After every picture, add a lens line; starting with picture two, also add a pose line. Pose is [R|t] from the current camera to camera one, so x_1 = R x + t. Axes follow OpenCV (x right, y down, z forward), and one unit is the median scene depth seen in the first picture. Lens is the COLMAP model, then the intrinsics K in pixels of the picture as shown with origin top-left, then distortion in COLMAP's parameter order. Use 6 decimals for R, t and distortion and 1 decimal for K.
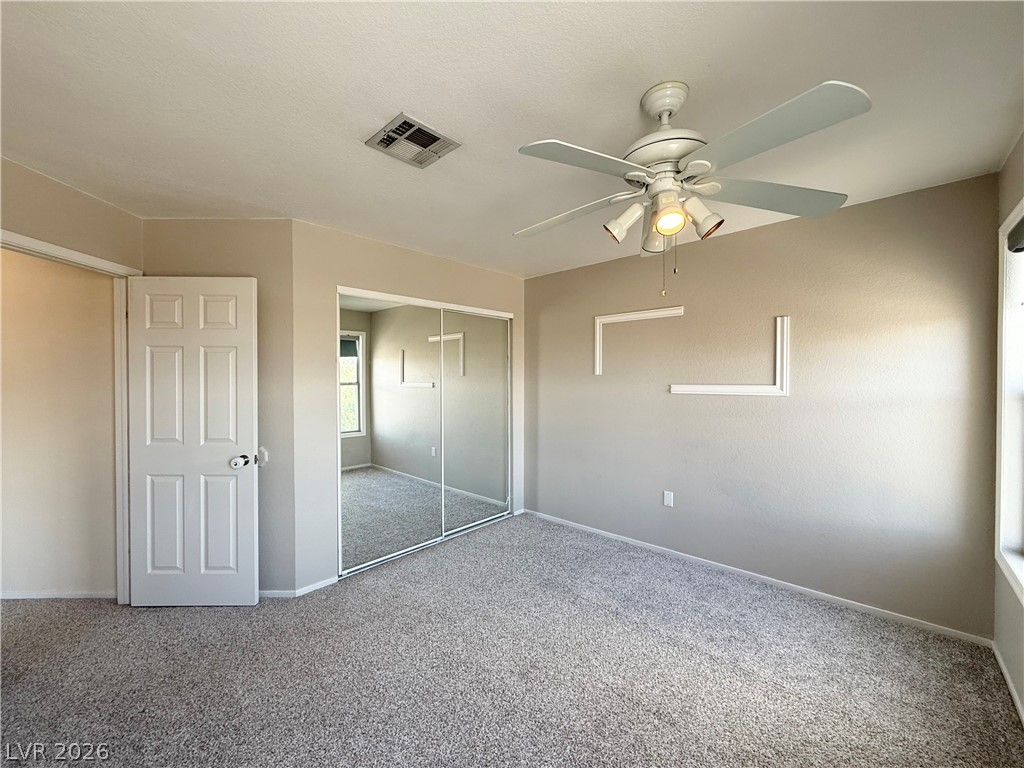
lens RADIAL K [[408.0, 0, 510.7], [0, 408.0, 384.5], [0, 0, 1]] dist [-0.001281, 0.000250]
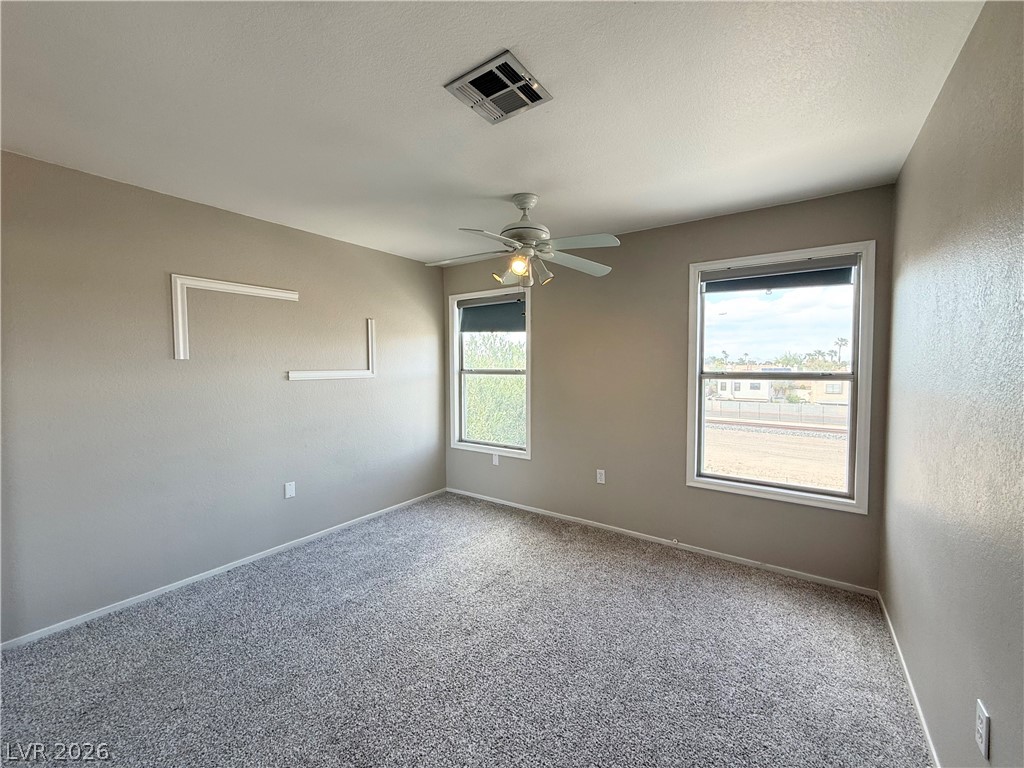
lens RADIAL K [[408.0, 0, 511.1], [0, 408.0, 381.7], [0, 0, 1]] dist [-0.001281, 0.000250]
pose [[-0.133926, -0.038896, 0.990228, -0.639188], [0.014706, 0.999041, 0.041231, -0.006998], [-0.990882, 0.020085, -0.133225, 0.618708]]
